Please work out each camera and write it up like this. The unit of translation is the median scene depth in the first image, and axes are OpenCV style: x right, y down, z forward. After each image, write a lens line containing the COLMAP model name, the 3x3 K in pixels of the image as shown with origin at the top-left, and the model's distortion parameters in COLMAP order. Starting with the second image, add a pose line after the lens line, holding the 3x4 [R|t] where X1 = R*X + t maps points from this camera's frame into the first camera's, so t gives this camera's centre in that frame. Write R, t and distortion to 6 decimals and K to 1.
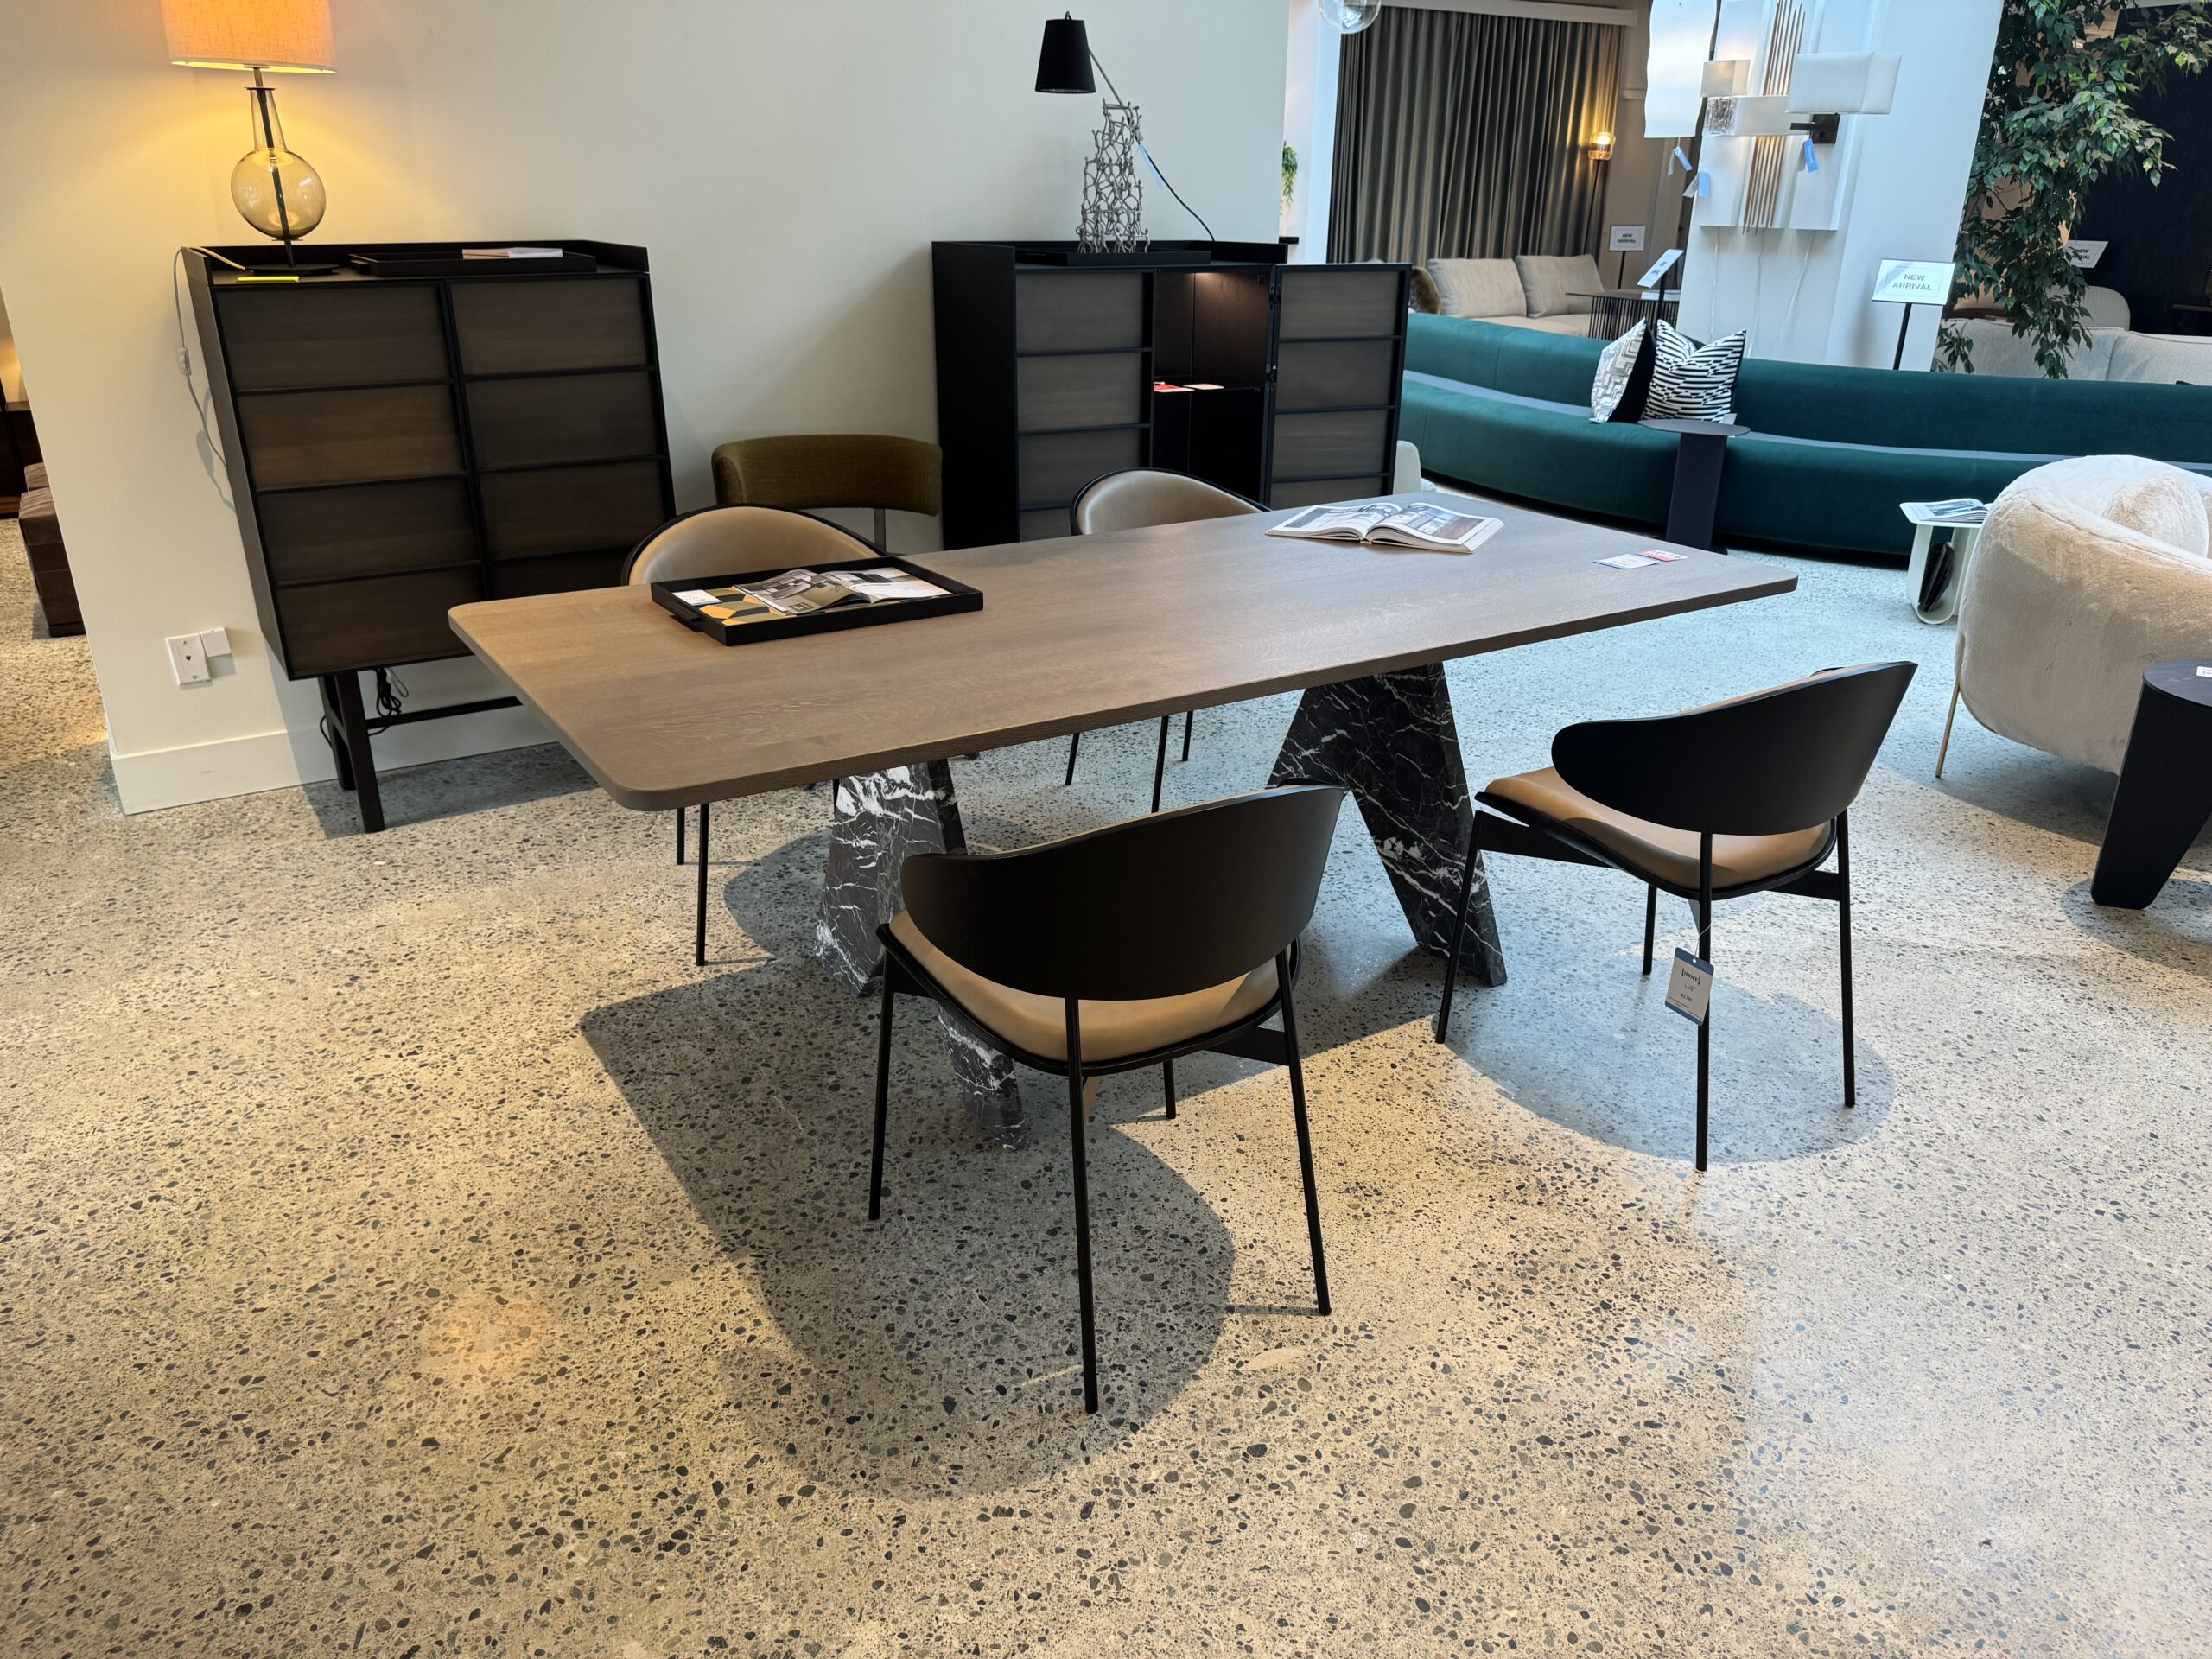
lens RADIAL K [[1554.2, 0, 1106.0], [0, 1554.2, 829.5], [0, 0, 1]] dist [0.014908, -0.016029]
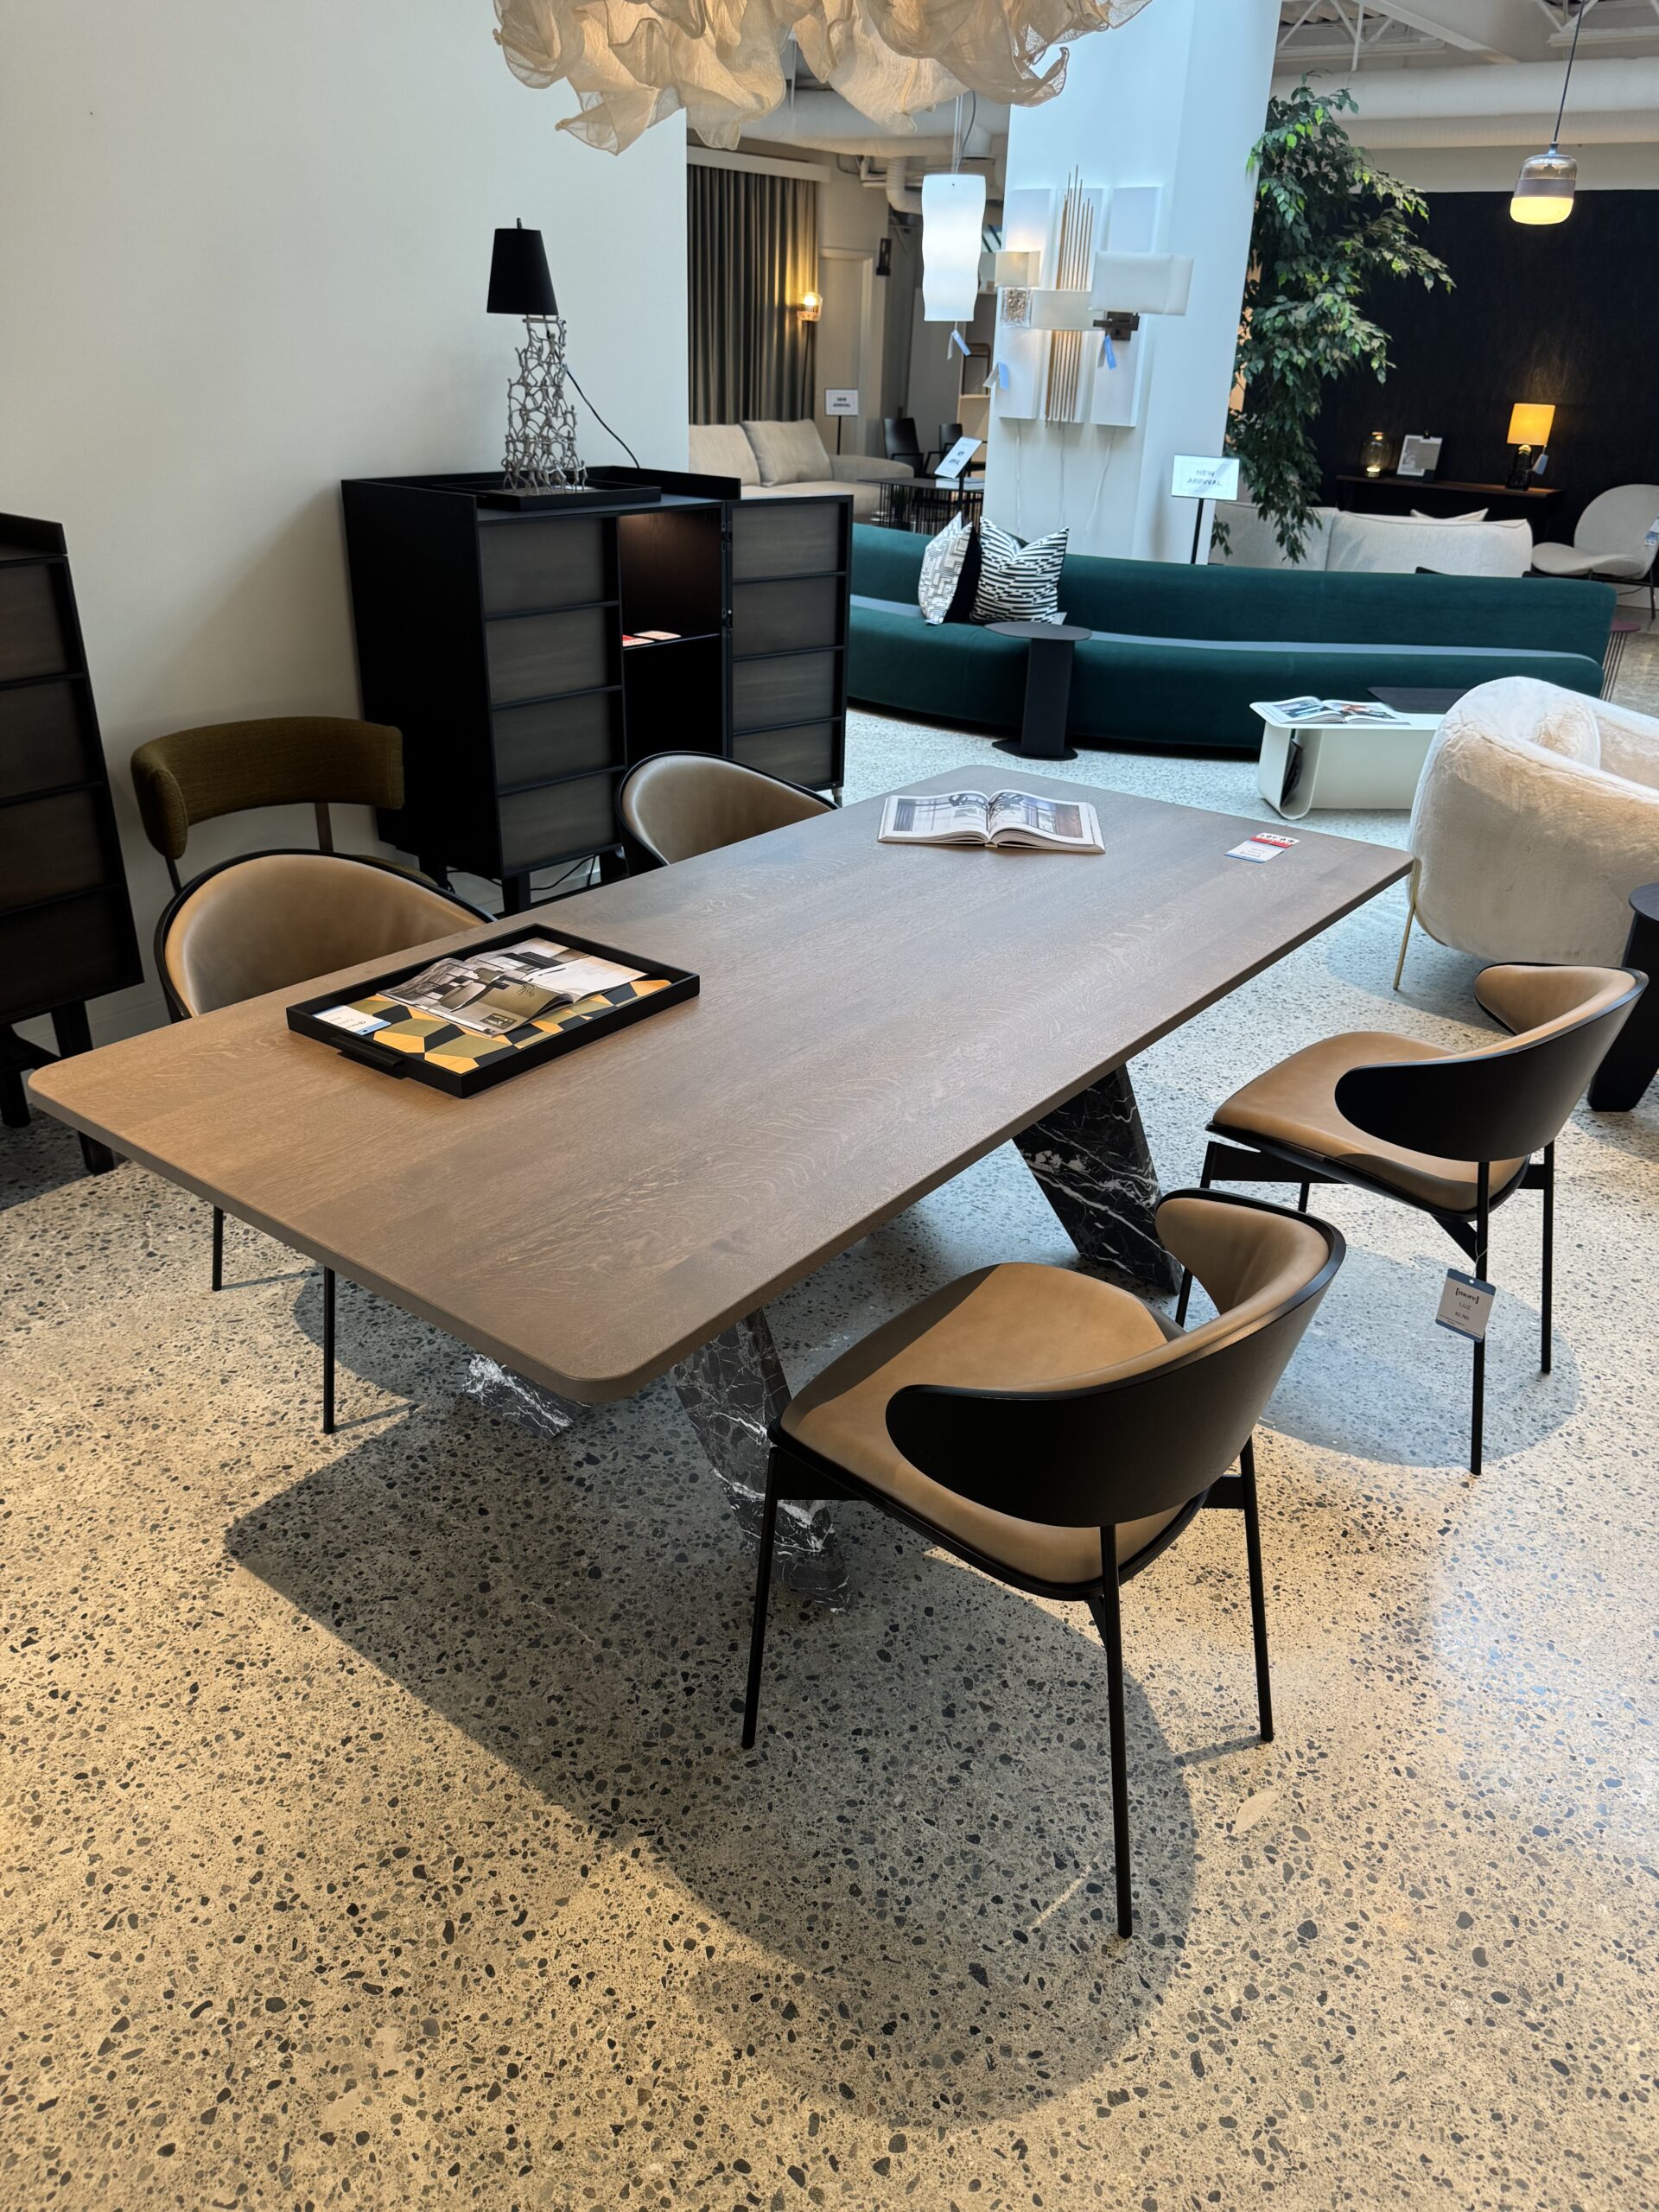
lens RADIAL K [[1579.8, 0, 829.5], [0, 1579.8, 1106.0], [0, 0, 1]] dist [-0.006743, 0.007074]
pose [[0.940996, -0.131989, 0.311619, -0.272682], [0.109422, 0.990011, 0.088907, -0.141143], [-0.320241, -0.049563, 0.946039, 0.145405]]
